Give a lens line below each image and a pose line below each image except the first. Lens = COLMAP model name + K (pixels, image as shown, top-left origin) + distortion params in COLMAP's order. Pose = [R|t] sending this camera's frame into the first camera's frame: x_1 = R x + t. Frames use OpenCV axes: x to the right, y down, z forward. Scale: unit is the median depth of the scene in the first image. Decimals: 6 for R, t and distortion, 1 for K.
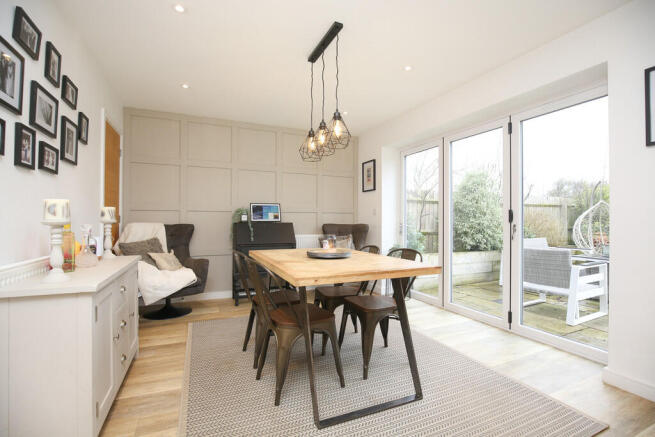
lens RADIAL K [[304.7, 0, 329.7], [0, 304.7, 220.3], [0, 0, 1]] dist [-0.028319, 0.001030]
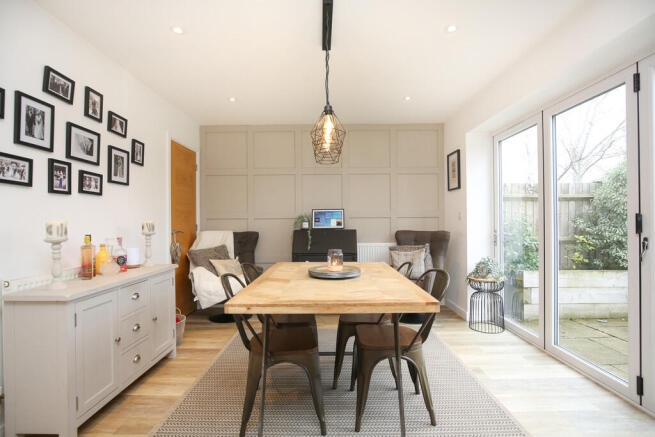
lens RADIAL K [[327.7, 0, 326.2], [0, 327.7, 220.6], [0, 0, 1]] dist [-0.039833, 0.014043]
pose [[0.908680, -0.011253, -0.417343, 0.284309], [0.011218, 0.999934, -0.002538, -0.025743], [0.417344, -0.002375, 0.908746, 0.127109]]
